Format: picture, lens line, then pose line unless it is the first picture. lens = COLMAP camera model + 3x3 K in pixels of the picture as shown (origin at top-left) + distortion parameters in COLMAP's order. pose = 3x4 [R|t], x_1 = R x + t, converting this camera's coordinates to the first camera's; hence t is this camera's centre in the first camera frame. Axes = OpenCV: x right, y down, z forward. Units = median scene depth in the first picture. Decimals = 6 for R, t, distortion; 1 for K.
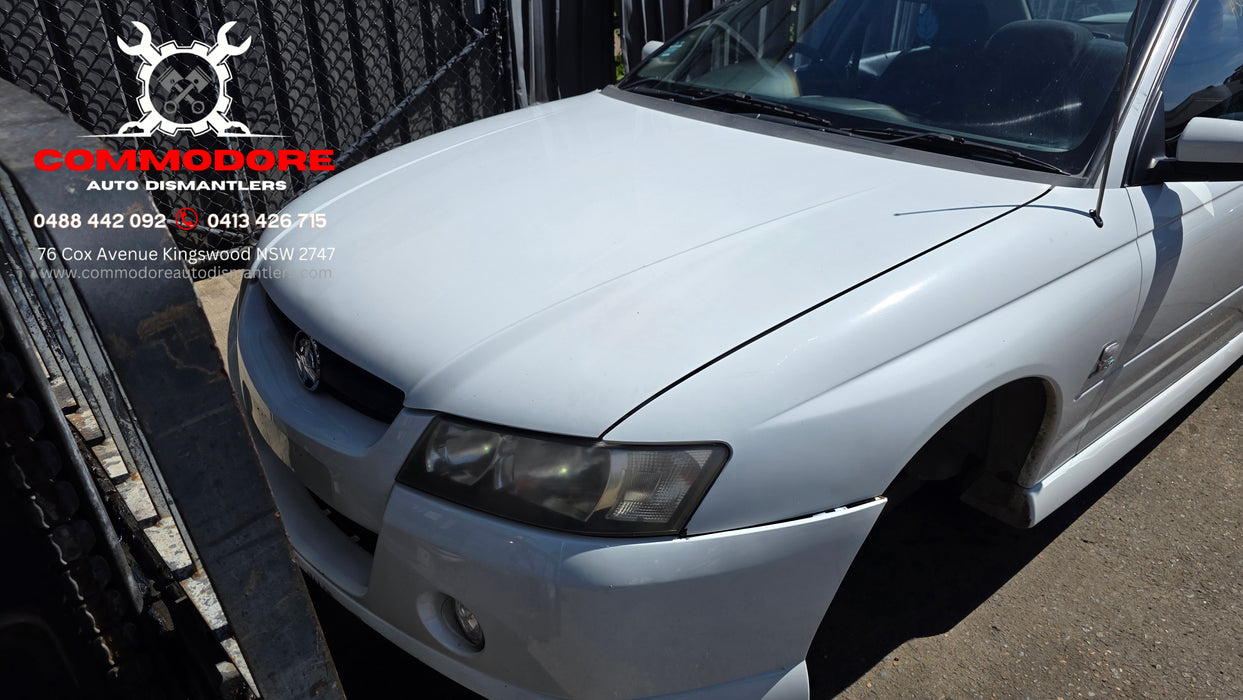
lens RADIAL K [[832.5, 0, 611.8], [0, 832.5, 367.1], [0, 0, 1]] dist [0.039182, -0.038342]
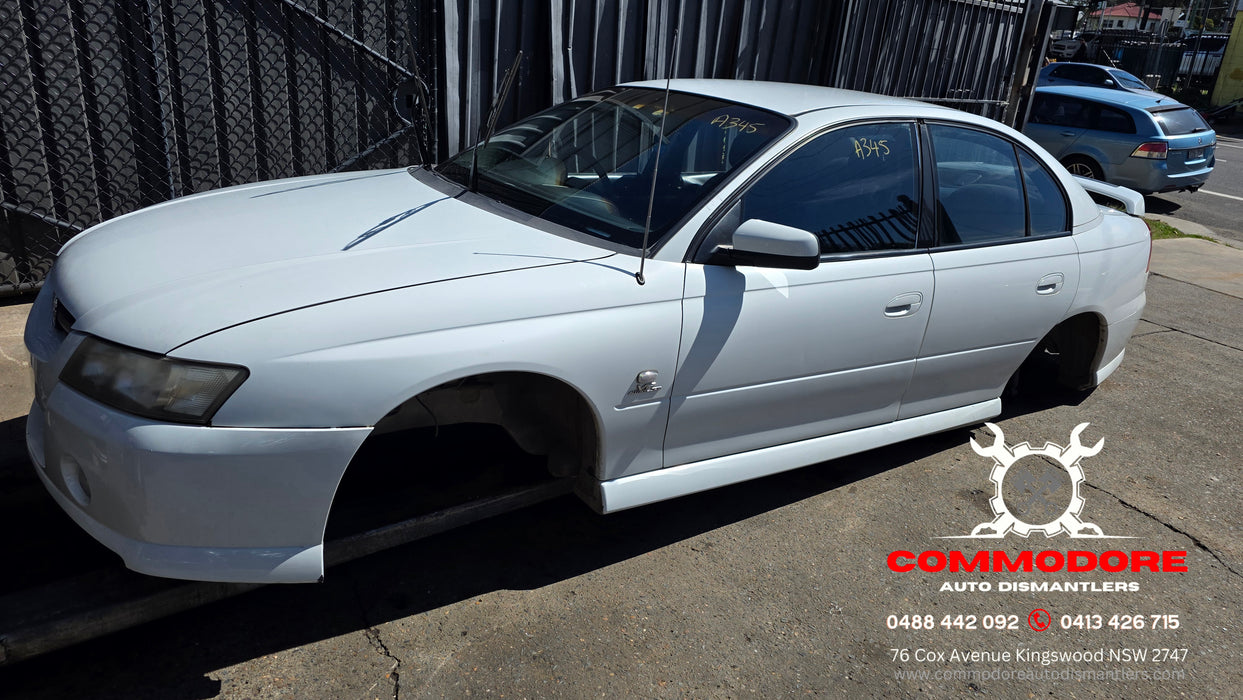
lens RADIAL K [[831.5, 0, 619.8], [0, 831.5, 380.7], [0, 0, 1]] dist [0.060396, -0.040910]
pose [[0.988987, 0.121757, -0.084142, 0.639556], [-0.130294, 0.985924, -0.104777, 0.126958], [0.070200, 0.114586, 0.990930, -0.312204]]
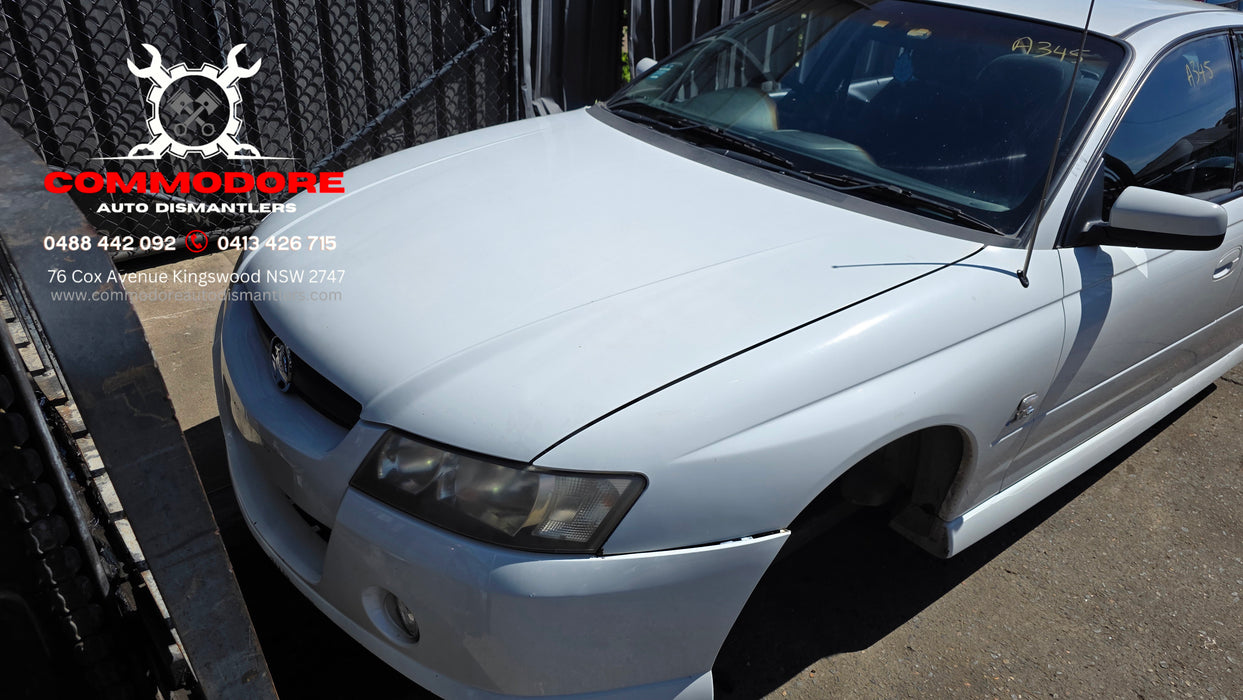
lens RADIAL K [[835.3, 0, 611.7], [0, 835.3, 359.7], [0, 0, 1]] dist [0.038681, -0.038527]
pose [[0.997673, 0.067816, -0.007042, 0.062891], [-0.067687, 0.997559, 0.017180, -0.053347], [0.008190, -0.016663, 0.999828, -0.077032]]
